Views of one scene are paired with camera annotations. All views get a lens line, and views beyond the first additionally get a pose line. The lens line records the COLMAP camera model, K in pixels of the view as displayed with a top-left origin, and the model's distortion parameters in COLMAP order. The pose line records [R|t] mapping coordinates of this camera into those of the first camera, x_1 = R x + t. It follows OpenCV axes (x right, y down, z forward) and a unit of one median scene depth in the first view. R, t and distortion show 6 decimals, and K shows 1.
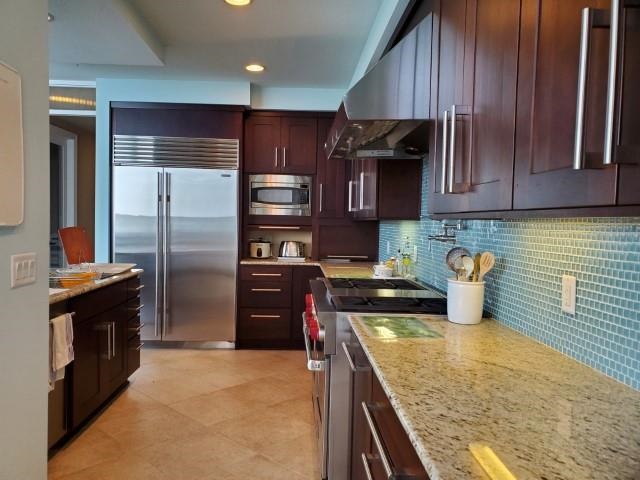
lens RADIAL K [[491.1, 0, 304.1], [0, 491.1, 241.5], [0, 0, 1]] dist [0.038571, -0.005222]
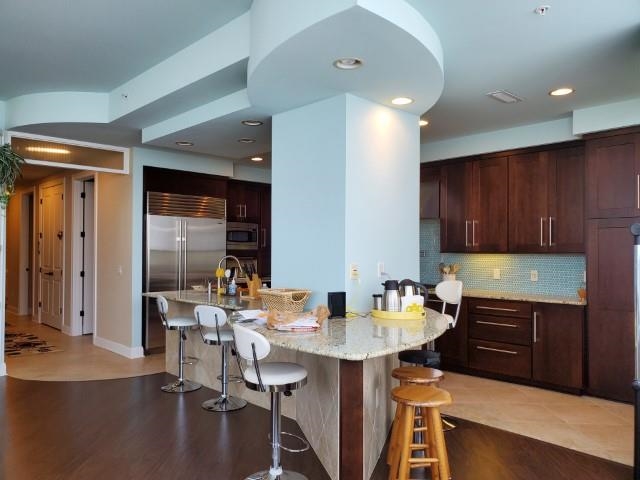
lens RADIAL K [[497.4, 0, 316.0], [0, 497.4, 230.3], [0, 0, 1]] dist [0.010372, -0.005300]
pose [[0.736654, 0.008436, 0.676217, -0.913772], [0.050122, 0.996491, -0.067034, 0.001128], [-0.674410, 0.083274, 0.733646, -0.276291]]
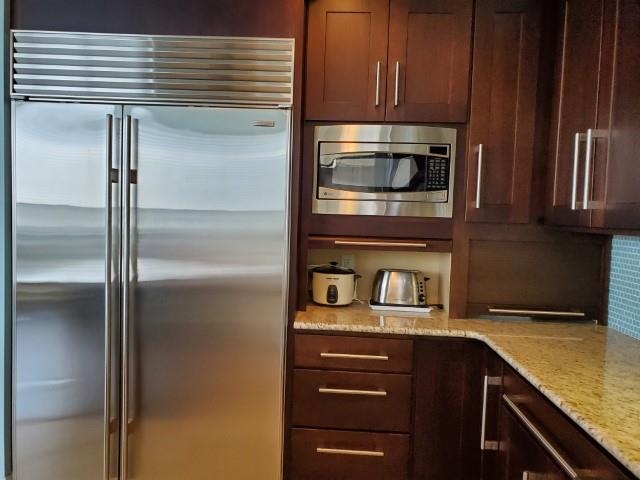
lens RADIAL K [[491.1, 0, 304.1], [0, 491.1, 241.5], [0, 0, 1]] dist [0.038571, -0.005222]
pose [[0.996165, 0.012880, -0.086537, -0.080840], [-0.012307, 0.999899, 0.007143, -0.032512], [0.086621, -0.006051, 0.996223, 0.549139]]
